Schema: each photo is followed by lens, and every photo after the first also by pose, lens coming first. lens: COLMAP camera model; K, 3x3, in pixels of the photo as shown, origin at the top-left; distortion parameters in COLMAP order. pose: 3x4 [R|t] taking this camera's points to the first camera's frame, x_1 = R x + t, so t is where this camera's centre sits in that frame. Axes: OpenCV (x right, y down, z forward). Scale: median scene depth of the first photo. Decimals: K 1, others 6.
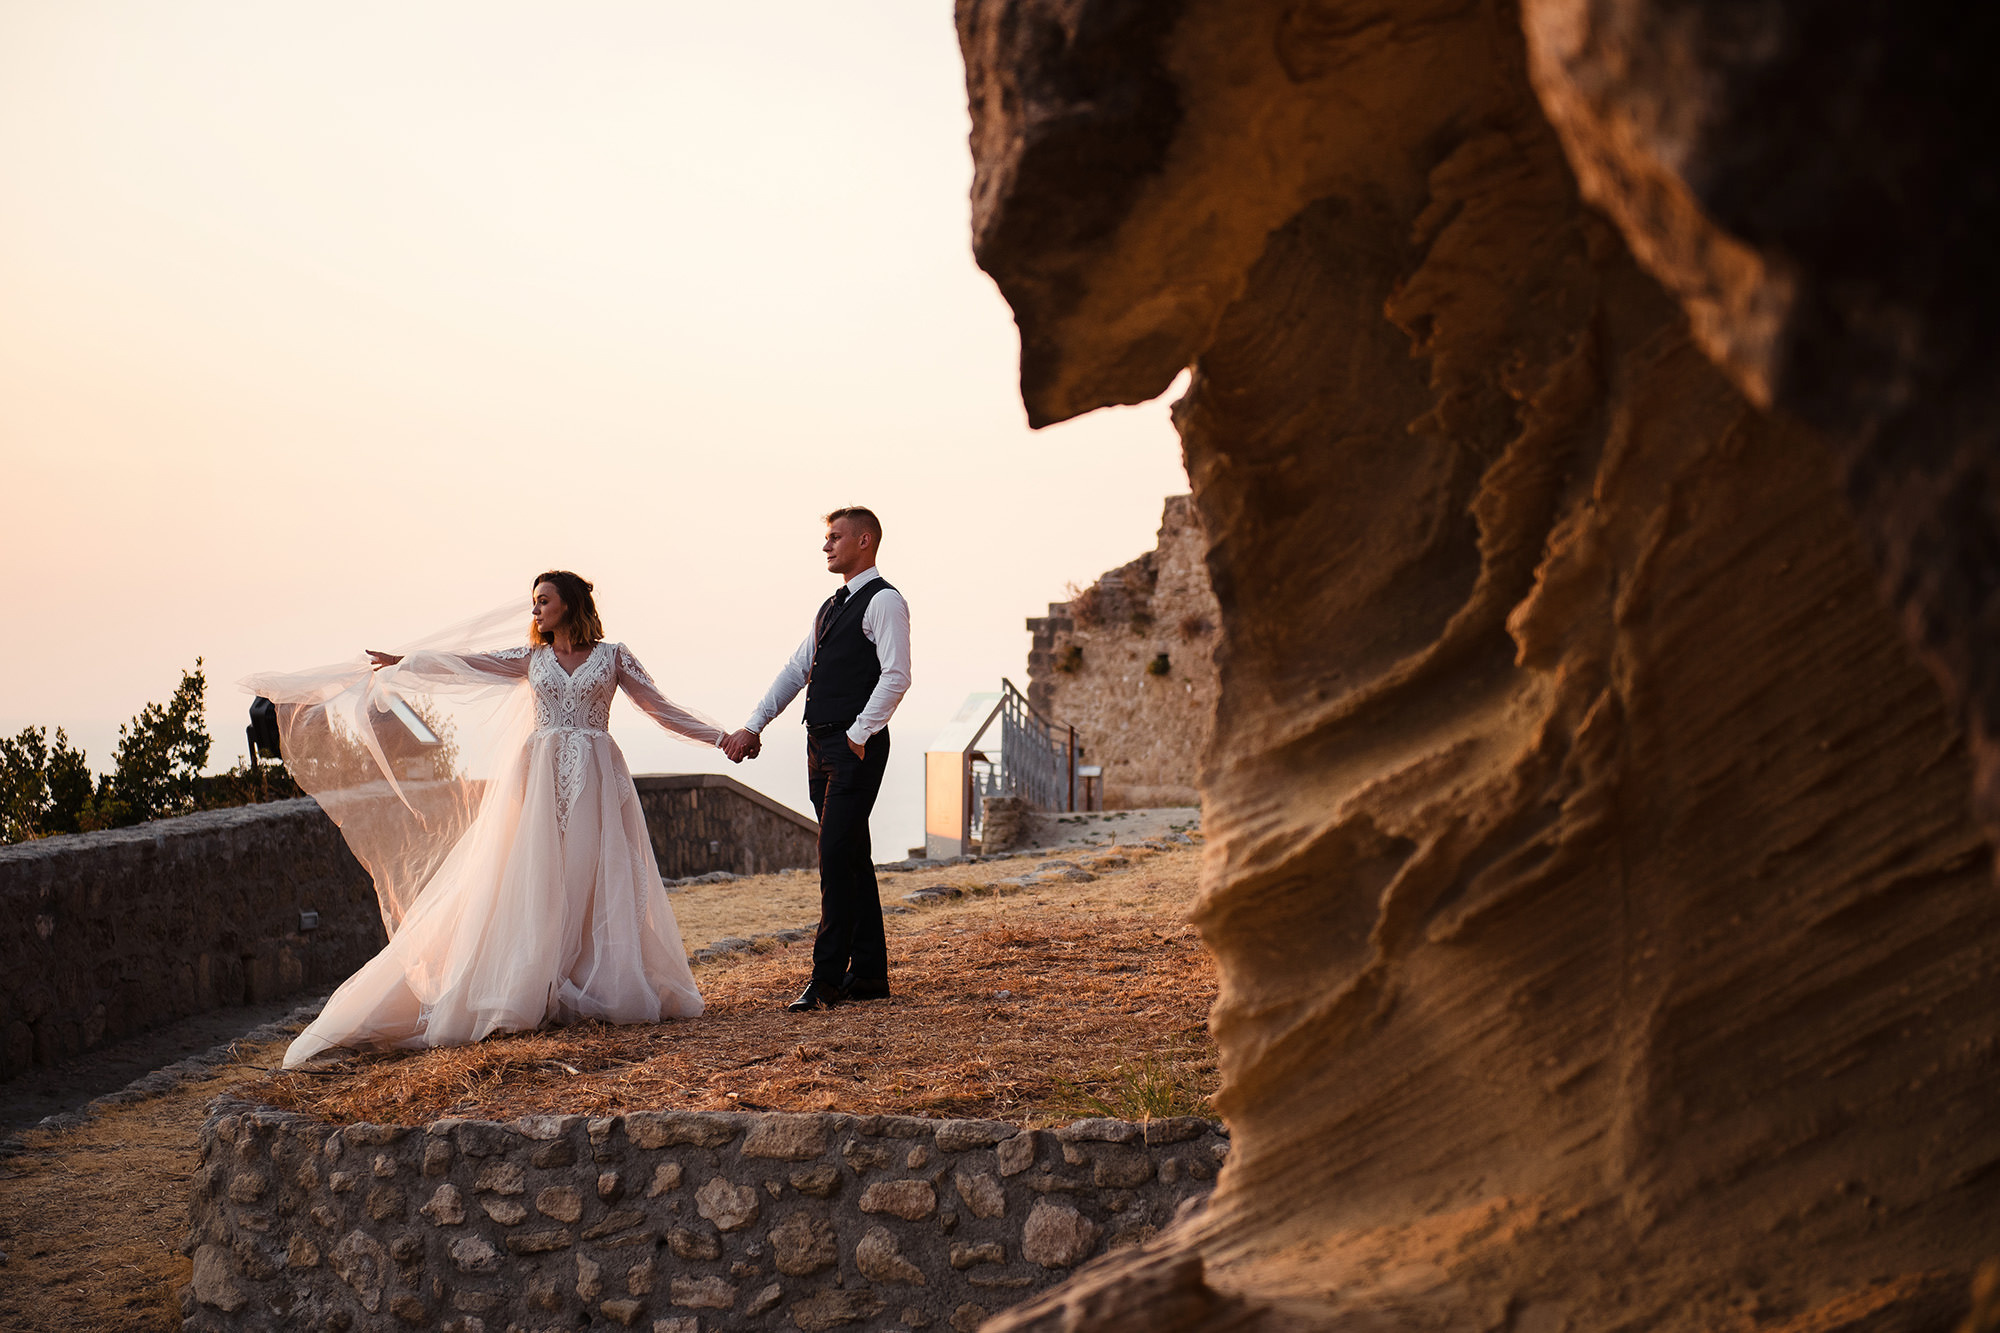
lens RADIAL K [[3880.8, 0, 1000.0], [0, 3880.8, 666.5], [0, 0, 1]] dist [0.154773, -0.686438]
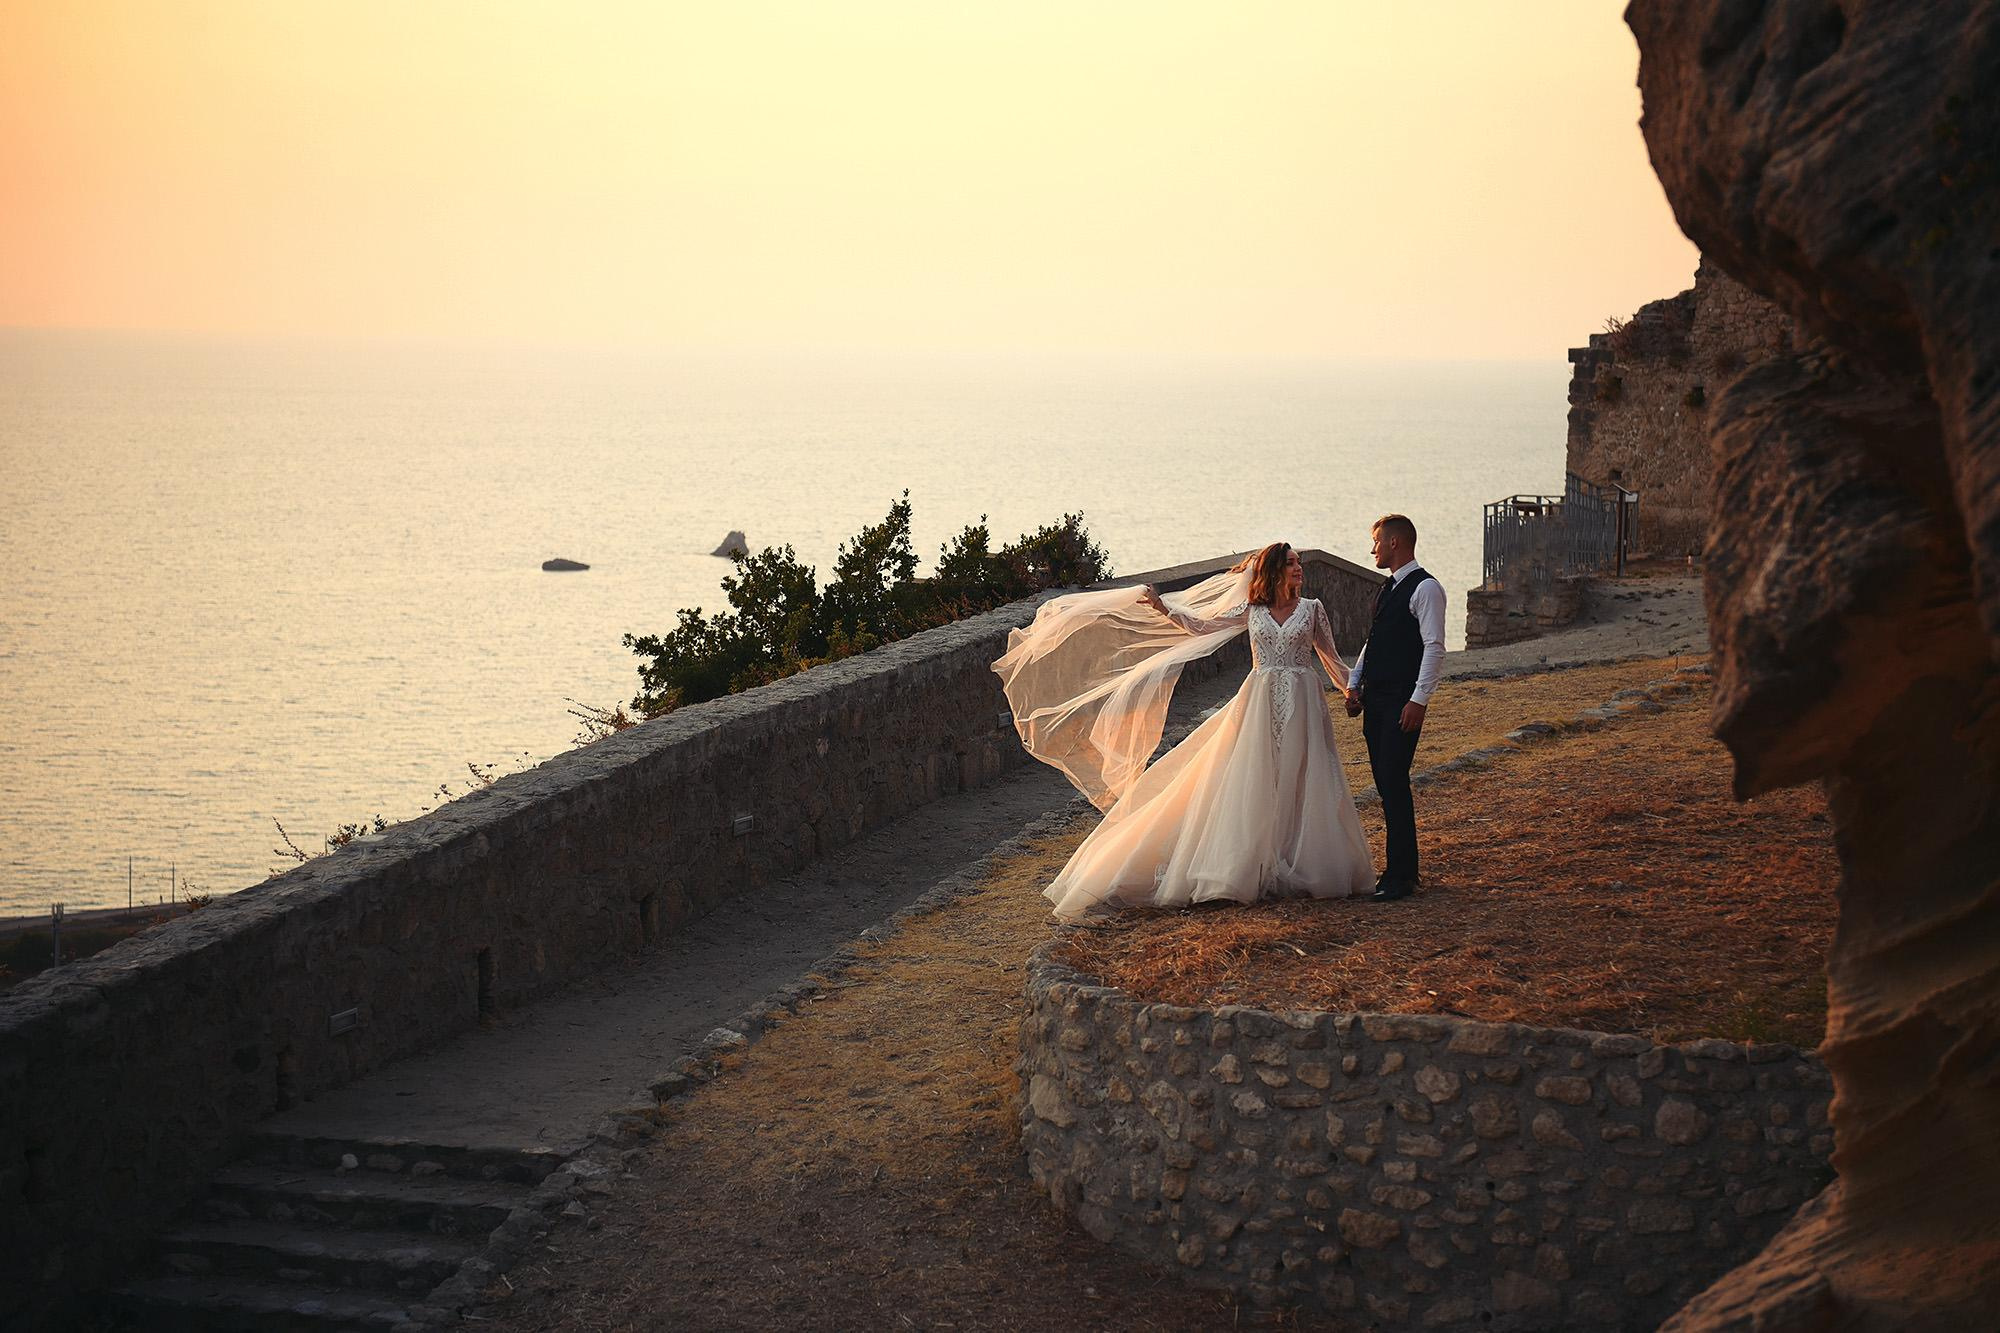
lens RADIAL K [[3880.8, 0, 1000.0], [0, 3880.8, 666.5], [0, 0, 1]] dist [0.154773, -0.686438]
pose [[0.992052, 0.016845, -0.124697, -0.051725], [-0.003299, 0.994140, 0.108052, -0.155729], [0.125787, -0.106782, 0.986294, -0.371212]]
